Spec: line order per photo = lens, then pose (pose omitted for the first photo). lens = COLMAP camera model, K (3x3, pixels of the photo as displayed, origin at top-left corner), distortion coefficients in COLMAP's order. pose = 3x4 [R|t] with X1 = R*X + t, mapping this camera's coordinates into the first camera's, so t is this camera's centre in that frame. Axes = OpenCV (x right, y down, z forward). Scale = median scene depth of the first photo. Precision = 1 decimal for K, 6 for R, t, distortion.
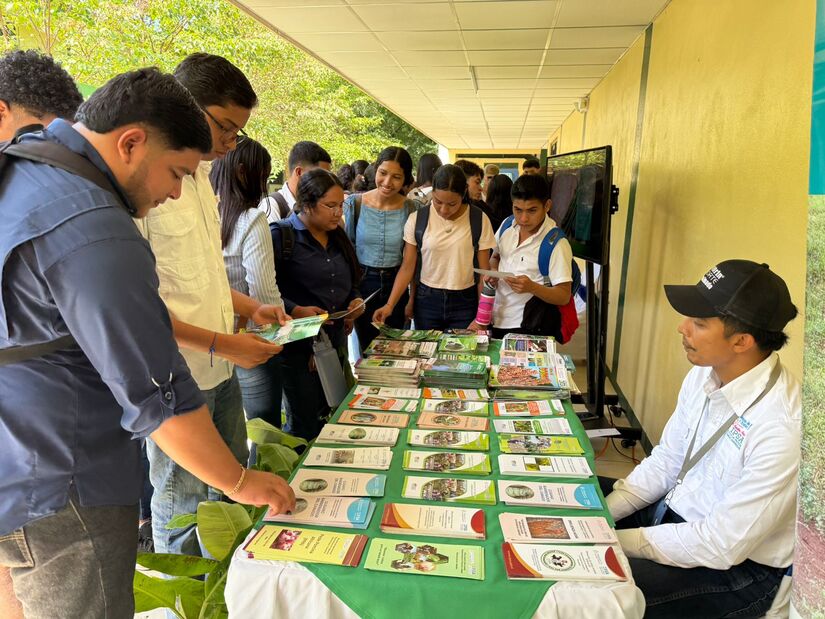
lens RADIAL K [[616.4, 0, 413.3], [0, 616.4, 313.6], [0, 0, 1]] dist [0.040081, -0.055316]
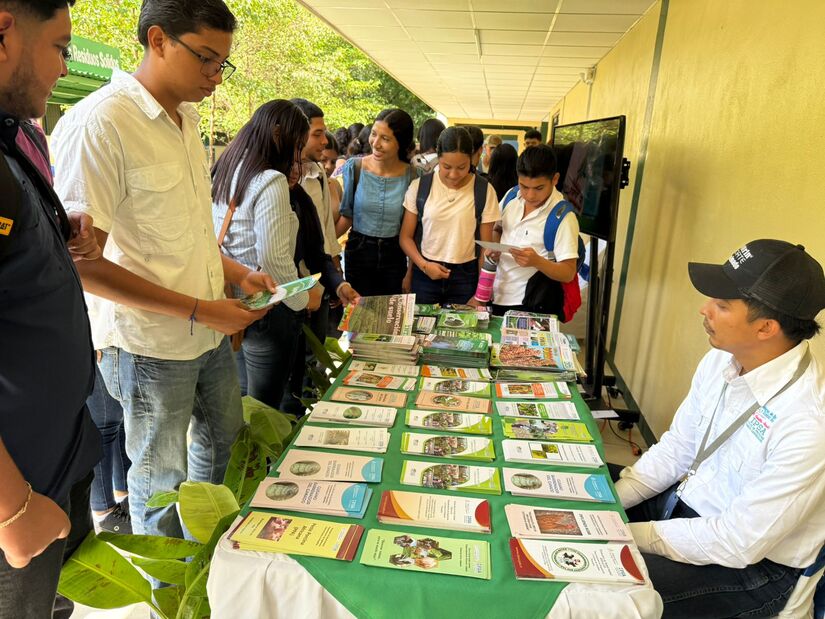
lens RADIAL K [[616.4, 0, 411.8], [0, 616.4, 308.4], [0, 0, 1]] dist [0.040081, -0.055316]
pose [[0.999426, 0.030049, 0.015641, -0.018090], [-0.030582, 0.998916, 0.035094, 0.000038], [-0.014570, -0.035552, 0.999262, 0.061134]]
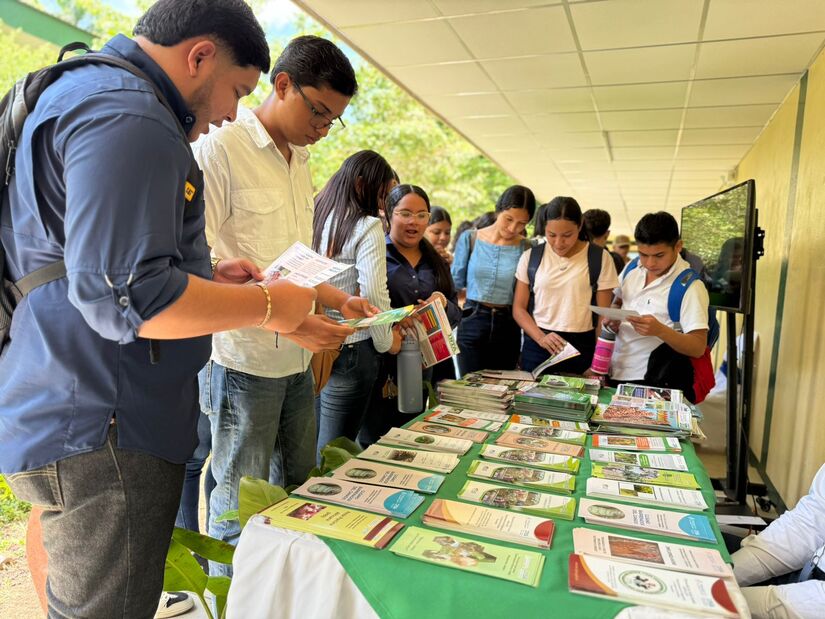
lens RADIAL K [[616.4, 0, 409.2], [0, 616.4, 329.2], [0, 0, 1]] dist [0.040081, -0.055316]
pose [[0.971319, 0.066320, -0.228346, 0.071630], [-0.098299, 0.986411, -0.131648, 0.144513], [0.216512, 0.150318, 0.964638, 0.111081]]
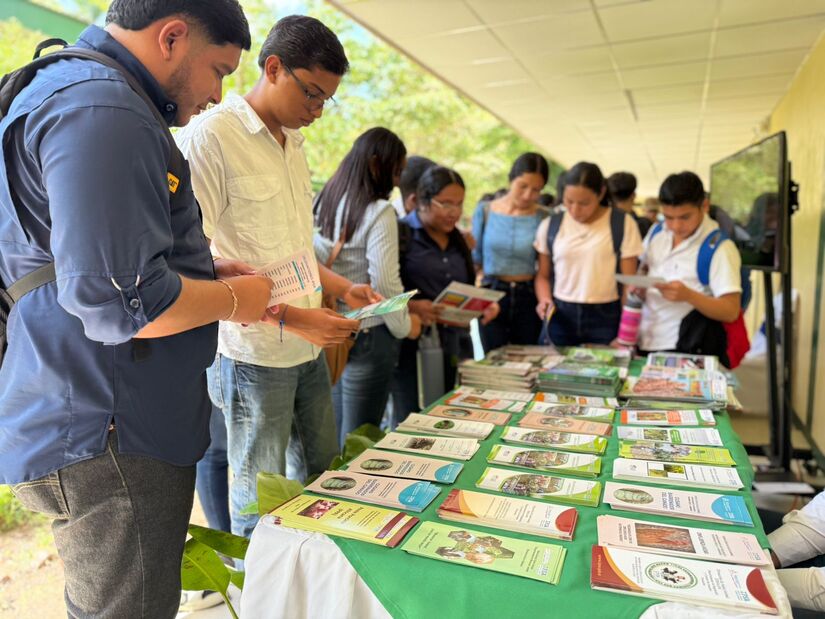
lens RADIAL K [[616.4, 0, 413.9], [0, 616.4, 321.7], [0, 0, 1]] dist [0.040081, -0.055316]
pose [[0.962197, 0.019691, -0.271641, 0.089882], [-0.048953, 0.993643, -0.101374, 0.129880], [0.267918, 0.110839, 0.957045, 0.145880]]
